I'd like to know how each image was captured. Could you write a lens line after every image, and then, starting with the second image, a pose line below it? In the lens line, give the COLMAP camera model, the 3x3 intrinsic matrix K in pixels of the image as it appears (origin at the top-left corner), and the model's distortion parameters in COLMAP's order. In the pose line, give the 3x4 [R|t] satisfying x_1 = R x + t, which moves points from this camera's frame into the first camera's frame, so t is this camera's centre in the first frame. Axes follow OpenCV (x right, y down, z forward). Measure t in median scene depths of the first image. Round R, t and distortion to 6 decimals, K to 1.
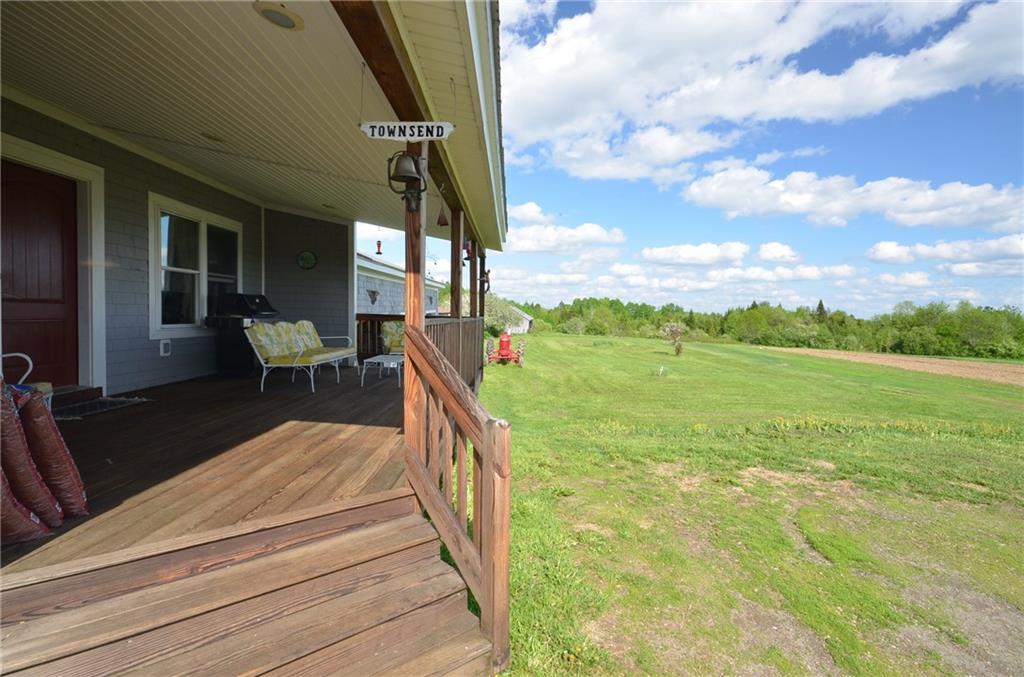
lens RADIAL K [[521.8, 0, 512.0], [0, 521.8, 338.5], [0, 0, 1]] dist [-0.001376, -0.000336]
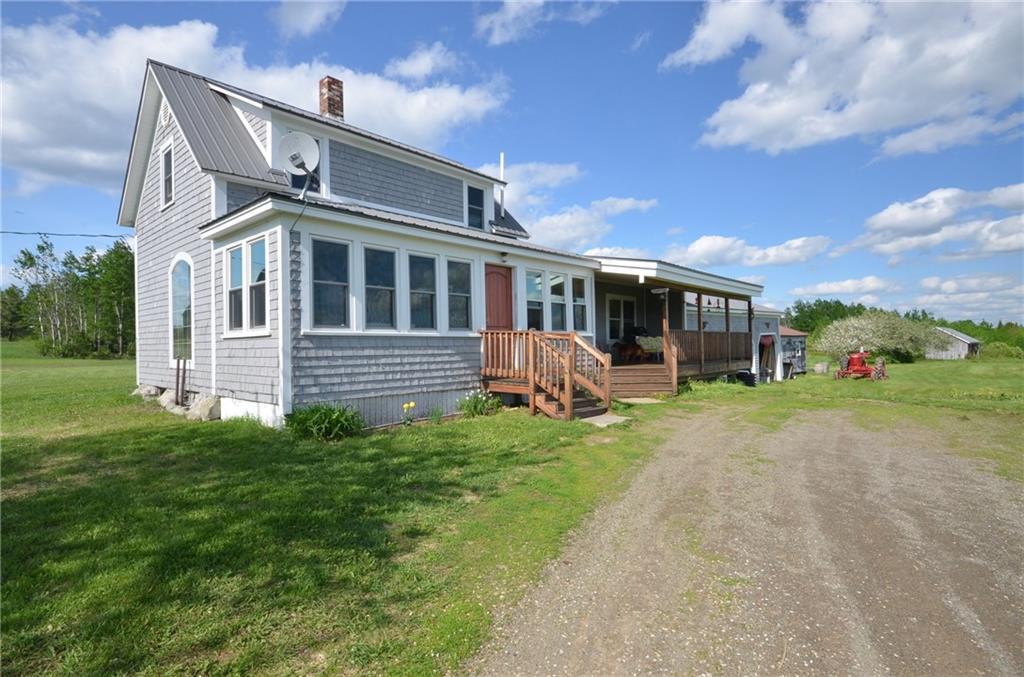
lens RADIAL K [[521.8, 0, 512.0], [0, 521.8, 338.5], [0, 0, 1]] dist [-0.001376, -0.000336]
pose [[0.739892, -0.025705, -0.672235, 0.703811], [-0.011594, 0.998634, -0.050947, 0.102156], [0.672626, 0.045489, 0.738583, -1.209651]]
